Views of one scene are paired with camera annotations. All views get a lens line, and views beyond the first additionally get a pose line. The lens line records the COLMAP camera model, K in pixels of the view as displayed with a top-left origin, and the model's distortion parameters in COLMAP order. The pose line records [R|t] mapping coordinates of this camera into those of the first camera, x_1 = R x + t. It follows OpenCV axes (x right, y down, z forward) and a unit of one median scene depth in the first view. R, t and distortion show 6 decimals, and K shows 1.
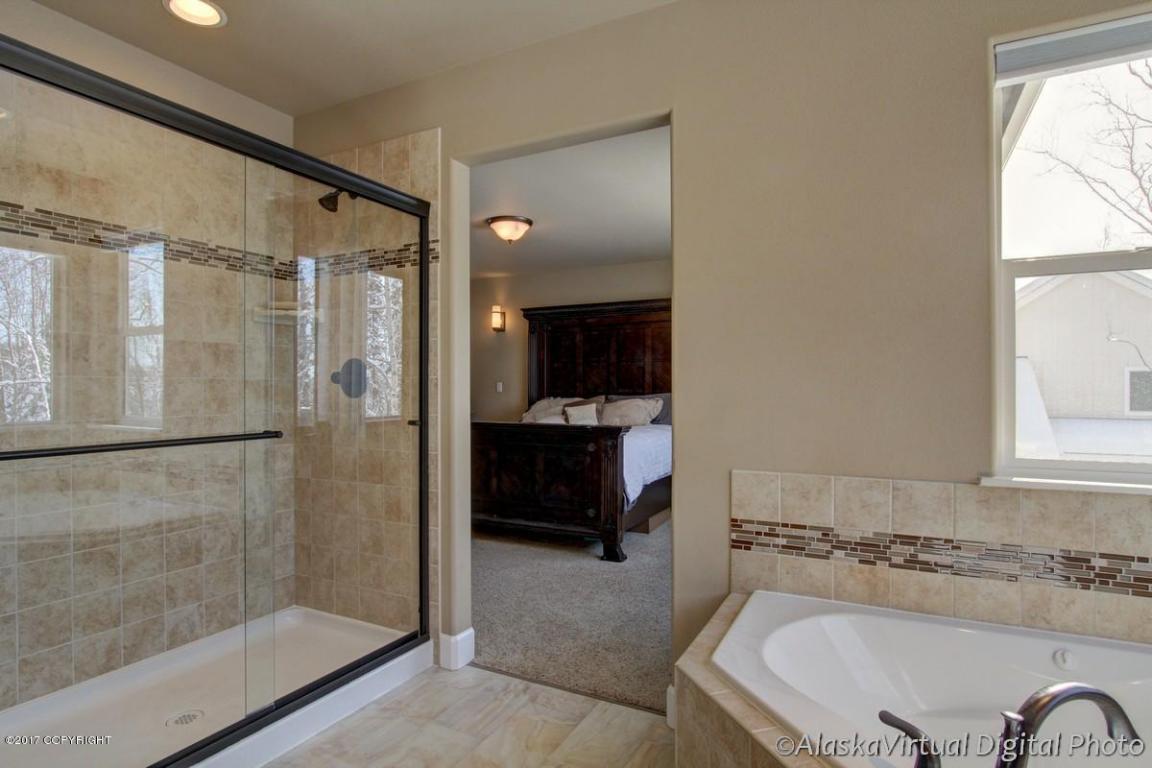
lens RADIAL K [[629.0, 0, 568.3], [0, 629.0, 395.0], [0, 0, 1]] dist [-0.022144, 0.006385]
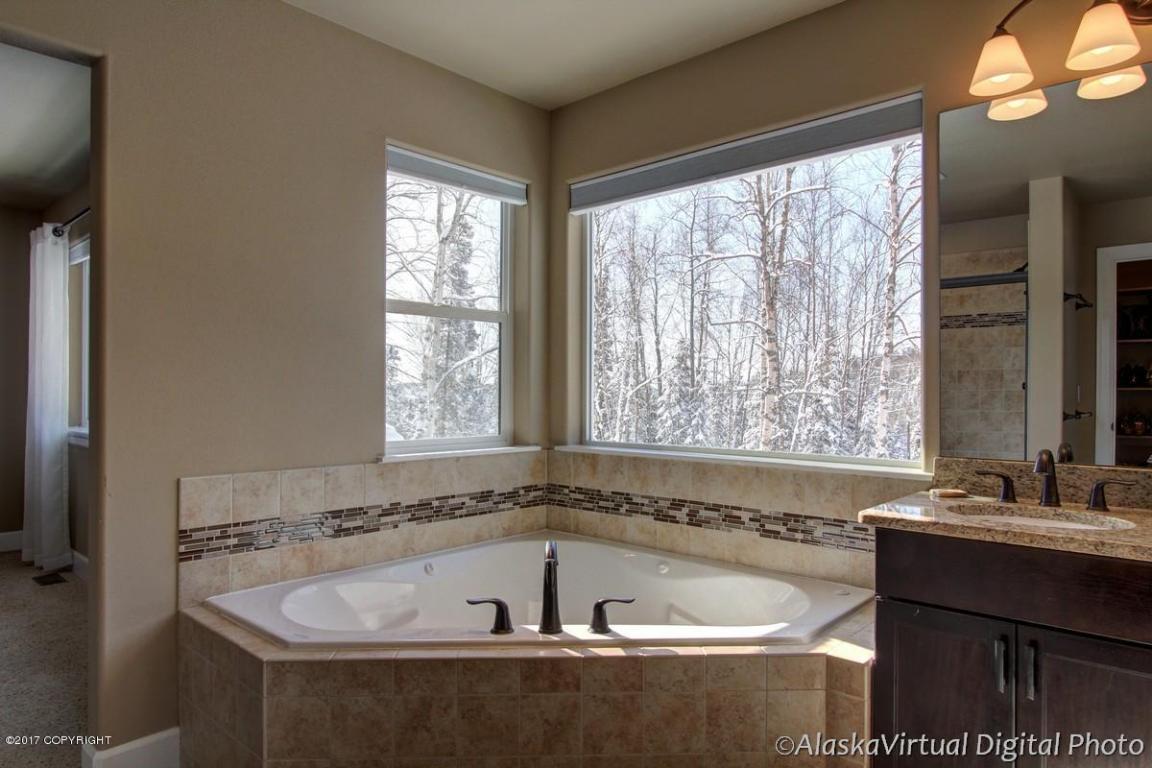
lens RADIAL K [[685.7, 0, 572.0], [0, 685.7, 389.9], [0, 0, 1]] dist [-0.030528, 0.015273]
pose [[0.256564, 0.001967, 0.966525, -0.613325], [0.000511, 0.999998, -0.002171, -0.010594], [-0.966527, 0.001051, 0.256563, 0.190661]]
